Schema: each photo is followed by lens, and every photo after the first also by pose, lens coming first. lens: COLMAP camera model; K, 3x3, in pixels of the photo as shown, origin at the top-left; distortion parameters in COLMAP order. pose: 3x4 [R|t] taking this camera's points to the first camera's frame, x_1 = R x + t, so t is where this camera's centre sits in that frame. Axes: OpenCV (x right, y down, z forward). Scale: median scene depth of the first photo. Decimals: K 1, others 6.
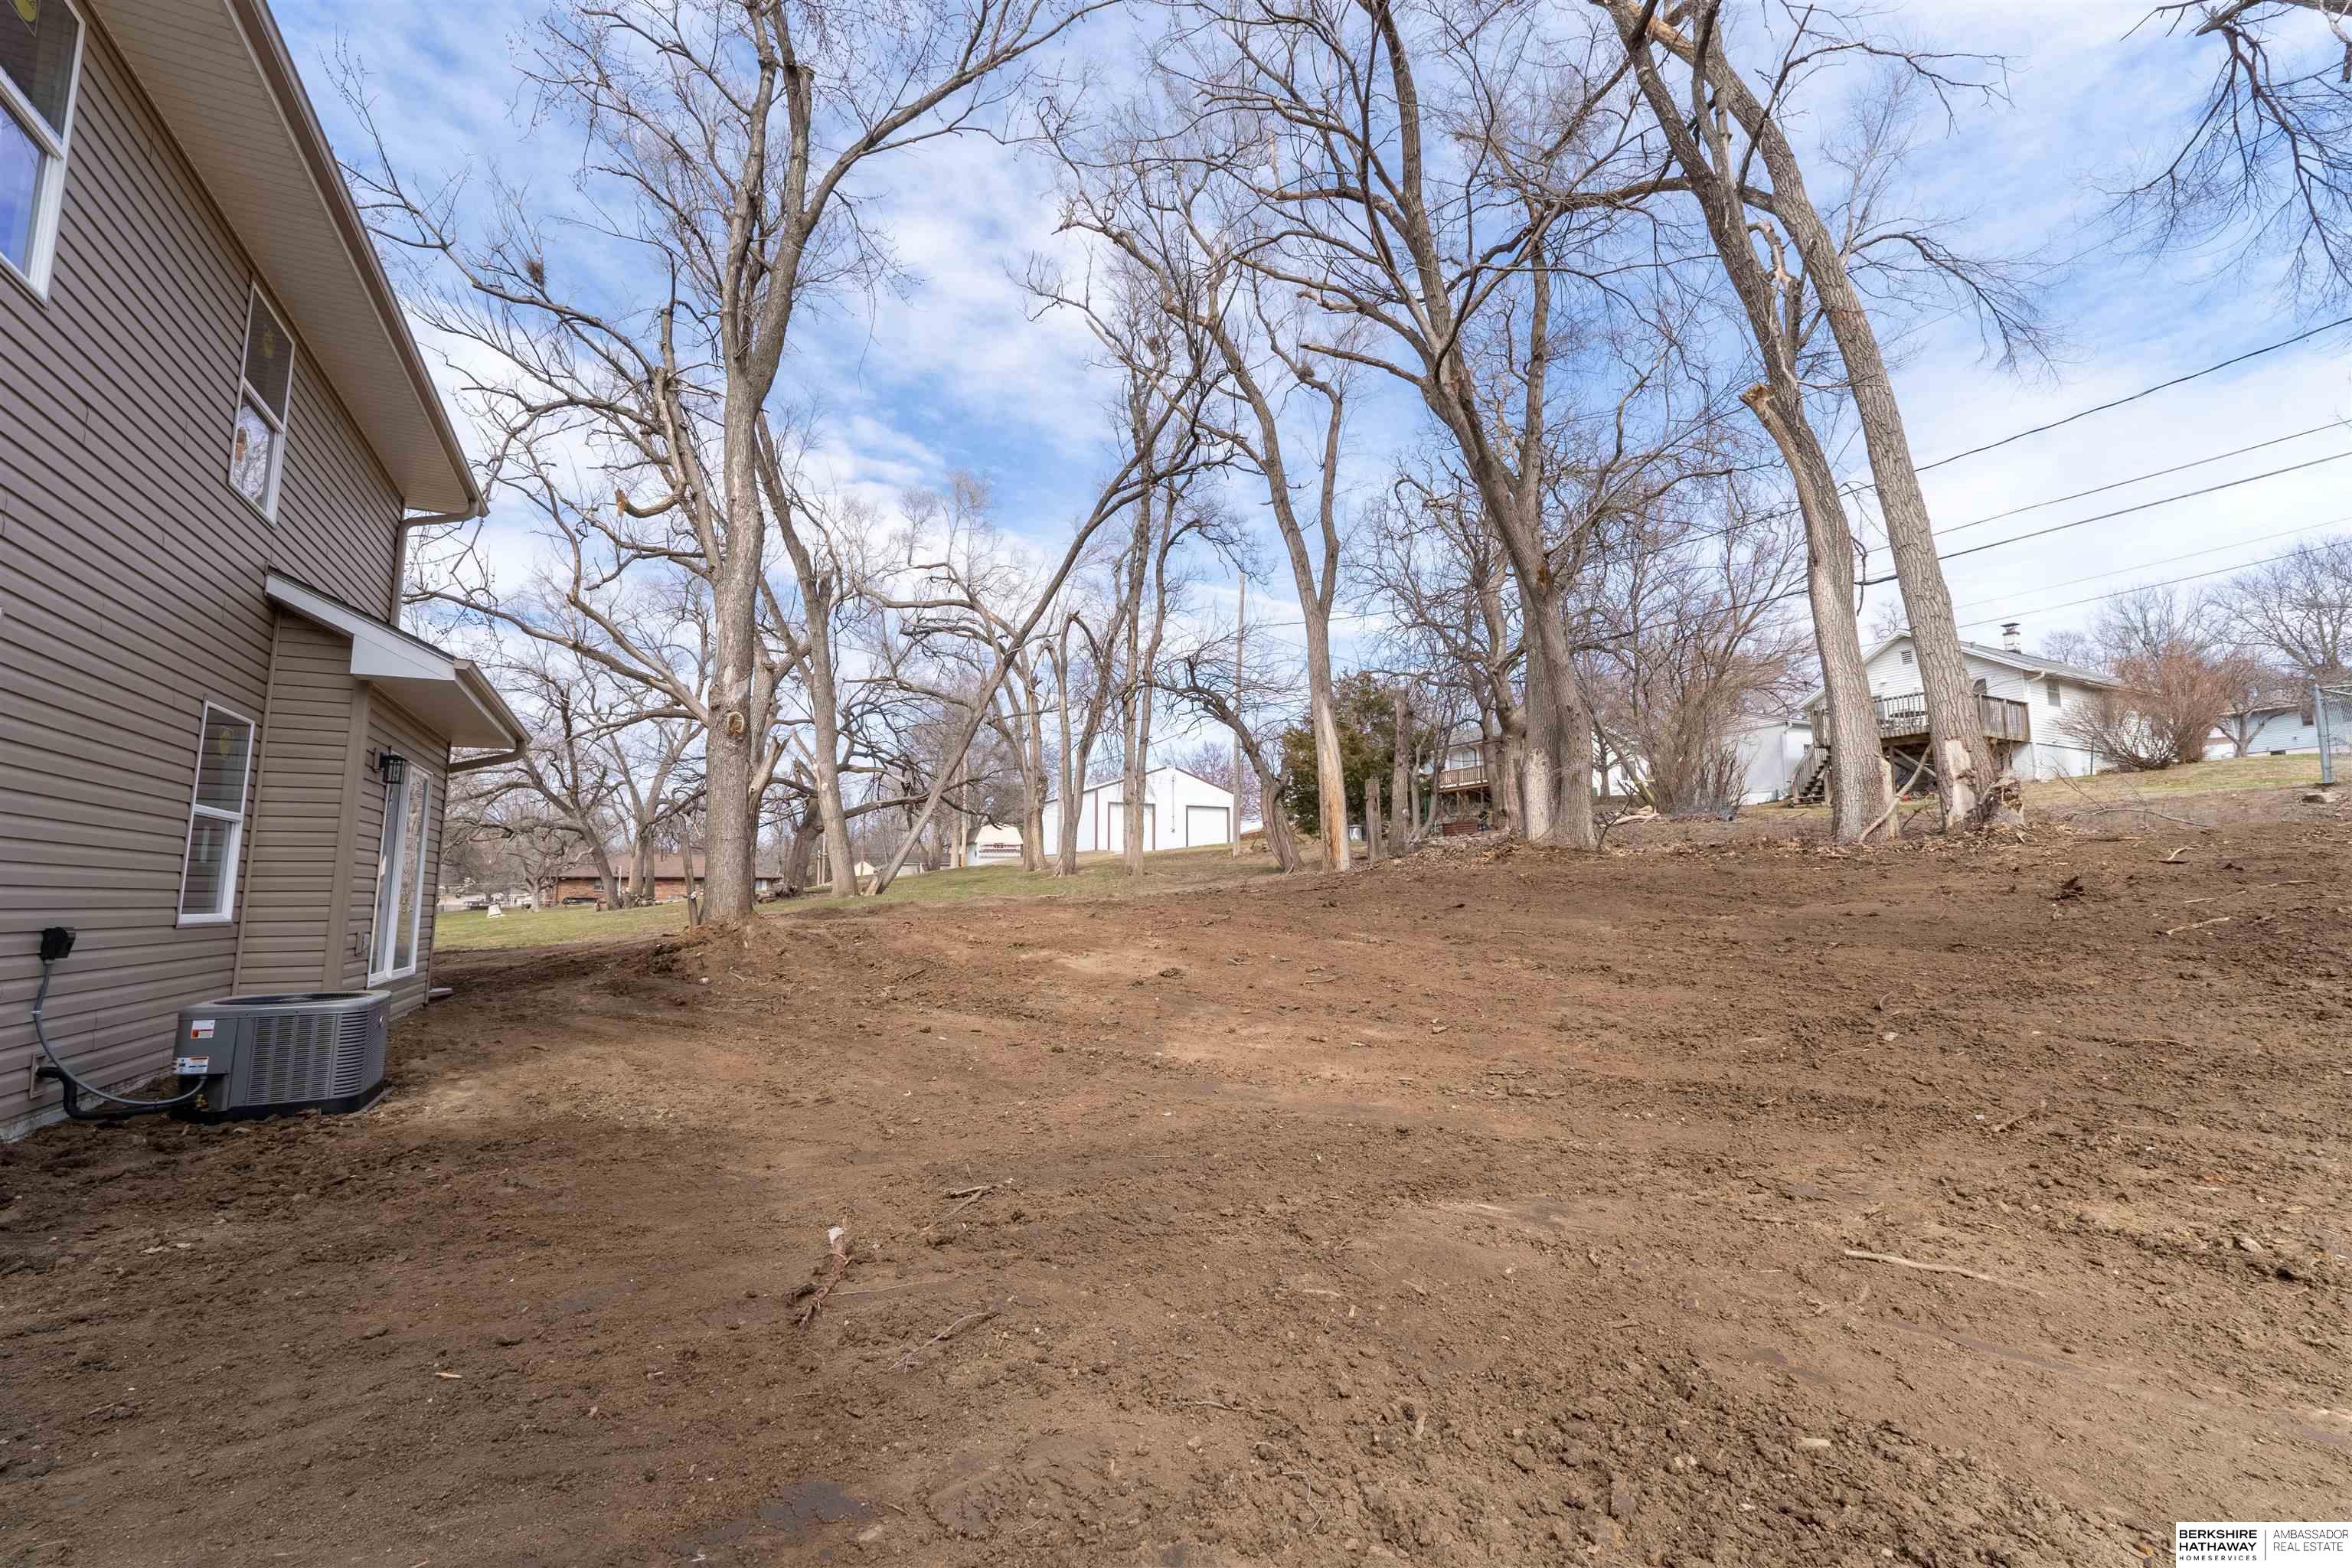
lens RADIAL K [[966.0, 0, 1176.0], [0, 966.0, 784.0], [0, 0, 1]] dist [0.004775, -0.000088]
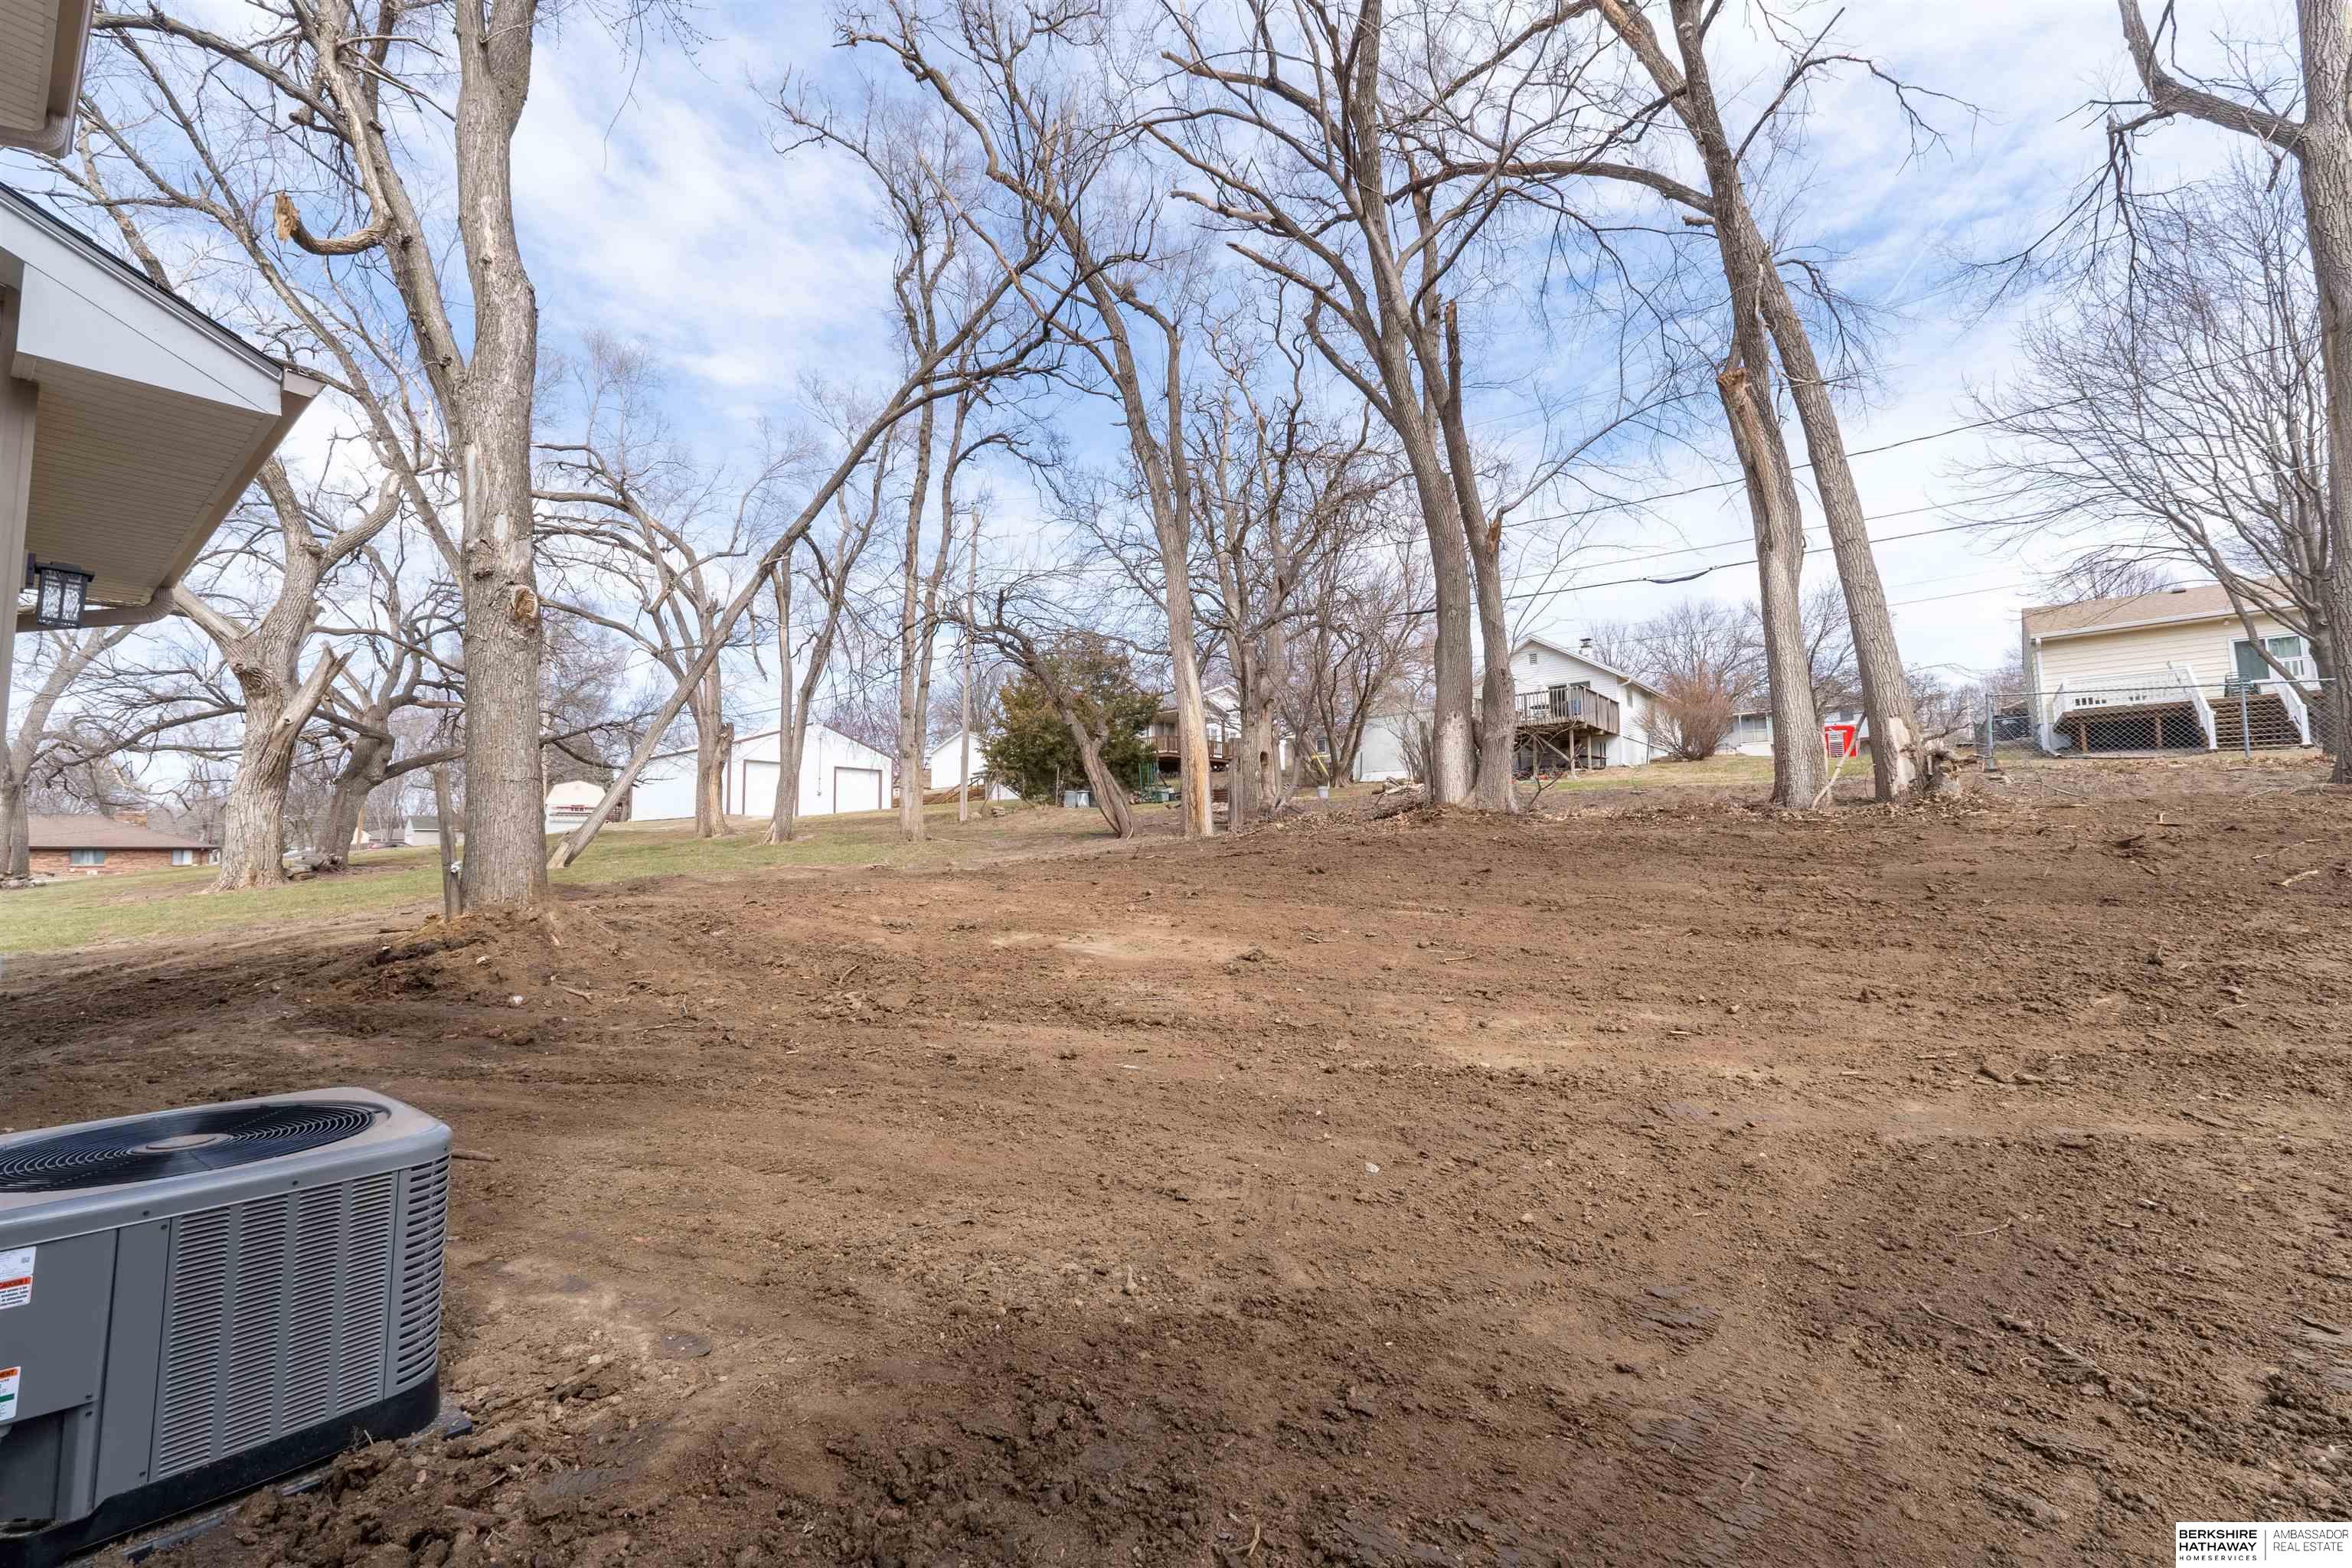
lens RADIAL K [[966.0, 0, 1176.0], [0, 966.0, 784.0], [0, 0, 1]] dist [0.004775, -0.000088]
pose [[0.918396, 0.024526, 0.394902, -0.157048], [-0.037230, 0.999005, 0.024539, 0.013615], [-0.393908, -0.037238, 0.918395, 0.114624]]
